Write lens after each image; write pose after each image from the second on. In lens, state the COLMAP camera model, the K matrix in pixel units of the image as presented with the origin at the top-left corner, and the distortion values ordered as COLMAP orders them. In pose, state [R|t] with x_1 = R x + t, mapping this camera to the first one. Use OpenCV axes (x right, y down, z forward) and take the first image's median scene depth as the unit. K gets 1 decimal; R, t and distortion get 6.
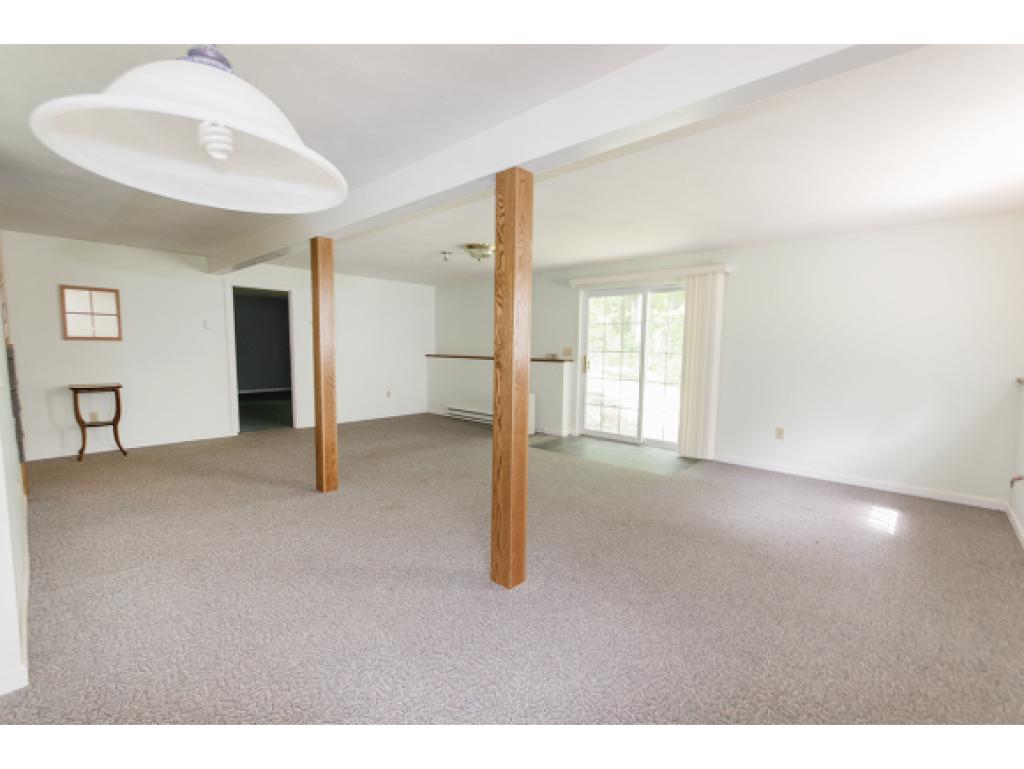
lens RADIAL K [[447.2, 0, 504.4], [0, 447.2, 386.0], [0, 0, 1]] dist [0.000068, 0.000590]
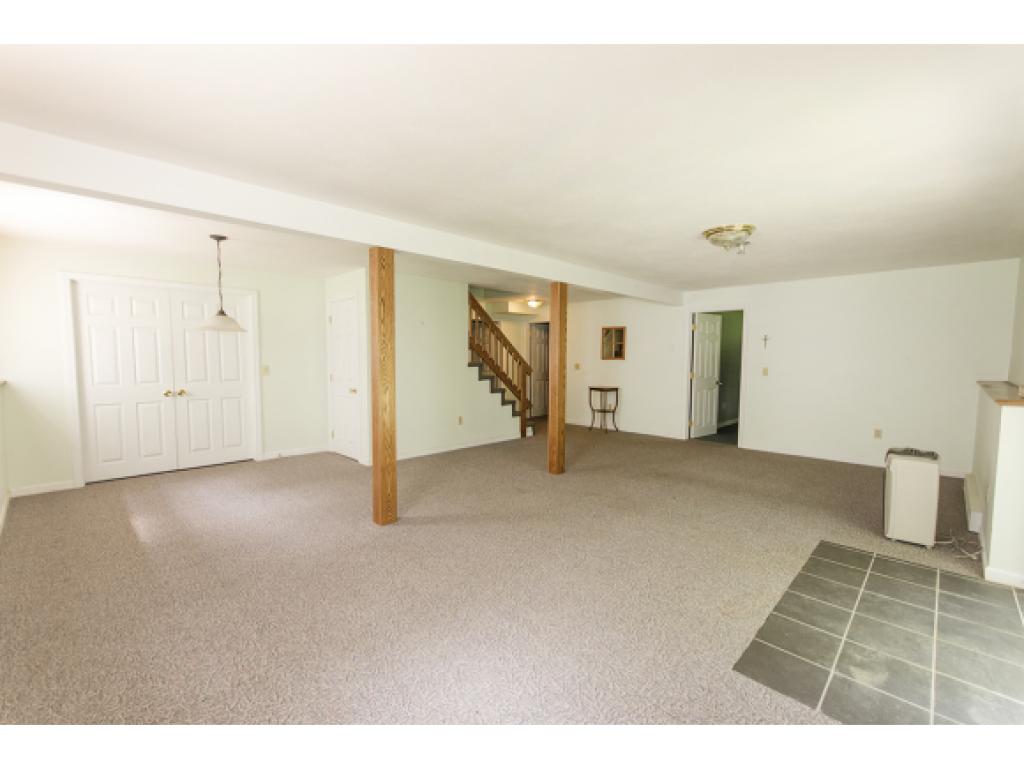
lens RADIAL K [[447.2, 0, 504.5], [0, 447.2, 386.1], [0, 0, 1]] dist [0.000068, 0.000590]
pose [[-0.032282, 0.054315, -0.998002, 0.677900], [-0.096911, 0.993647, 0.057213, -0.057855], [0.994769, 0.098564, -0.026813, 0.661012]]
